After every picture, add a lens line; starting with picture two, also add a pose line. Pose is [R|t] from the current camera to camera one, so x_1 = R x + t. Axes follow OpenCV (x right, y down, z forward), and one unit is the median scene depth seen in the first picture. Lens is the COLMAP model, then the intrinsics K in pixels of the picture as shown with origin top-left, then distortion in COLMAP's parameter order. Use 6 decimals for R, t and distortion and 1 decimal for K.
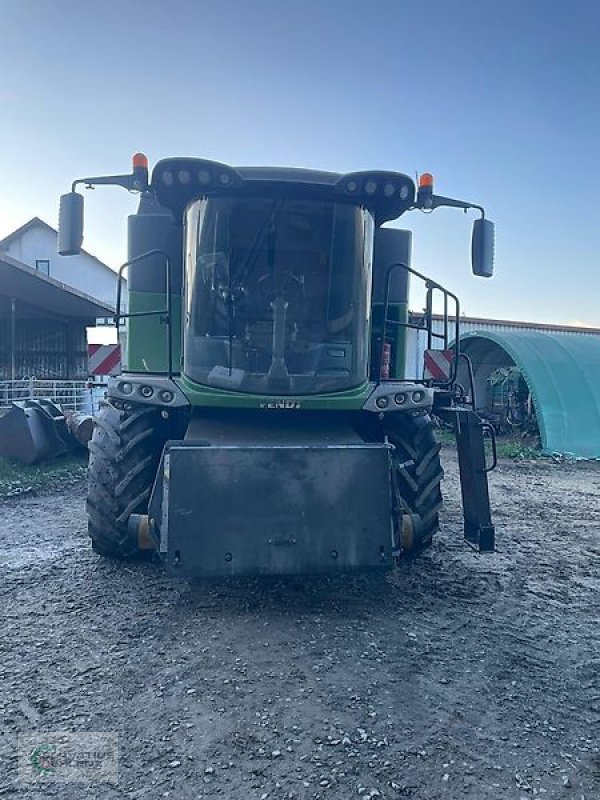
lens RADIAL K [[601.0, 0, 304.0], [0, 601.0, 398.1], [0, 0, 1]] dist [0.088496, -0.102247]
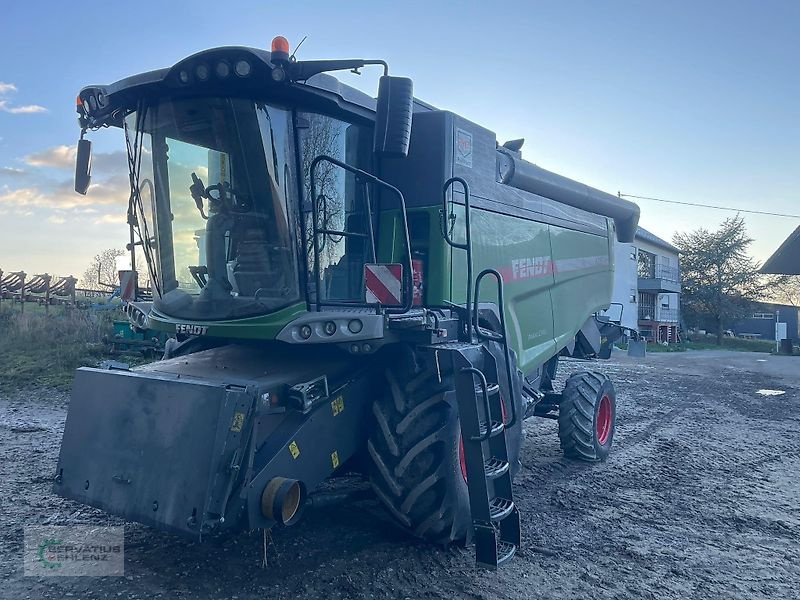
lens RADIAL K [[601.0, 0, 401.9], [0, 601.0, 300.6], [0, 0, 1]] dist [0.088496, -0.102247]
pose [[0.764601, -0.007936, -0.644455, 0.756523], [-0.031063, 0.998308, -0.049148, 0.001022], [0.643755, 0.057597, 0.763061, 0.482003]]
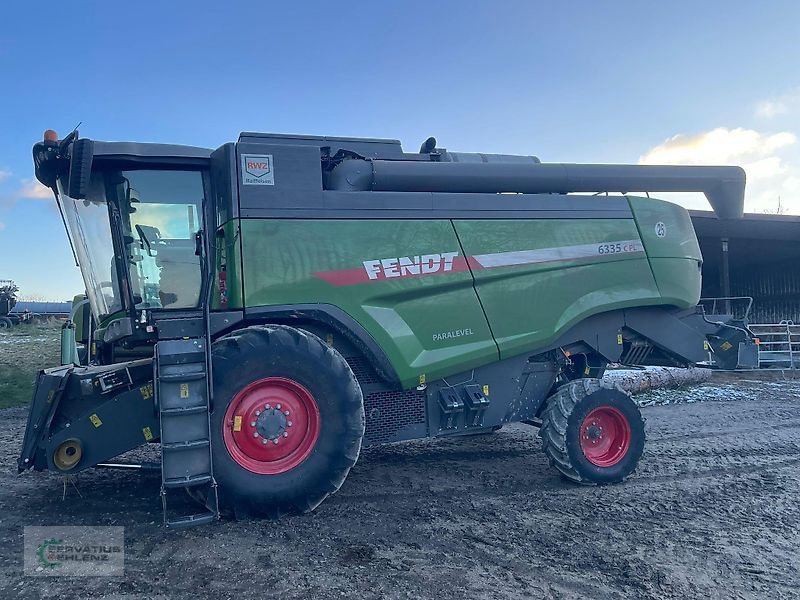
lens RADIAL K [[601.0, 0, 401.9], [0, 601.0, 300.6], [0, 0, 1]] dist [0.088496, -0.102247]
pose [[0.224697, -0.074431, -0.971582, 1.263255], [-0.011035, 0.996820, -0.078916, 0.026355], [0.974366, 0.028453, 0.223161, 1.199914]]
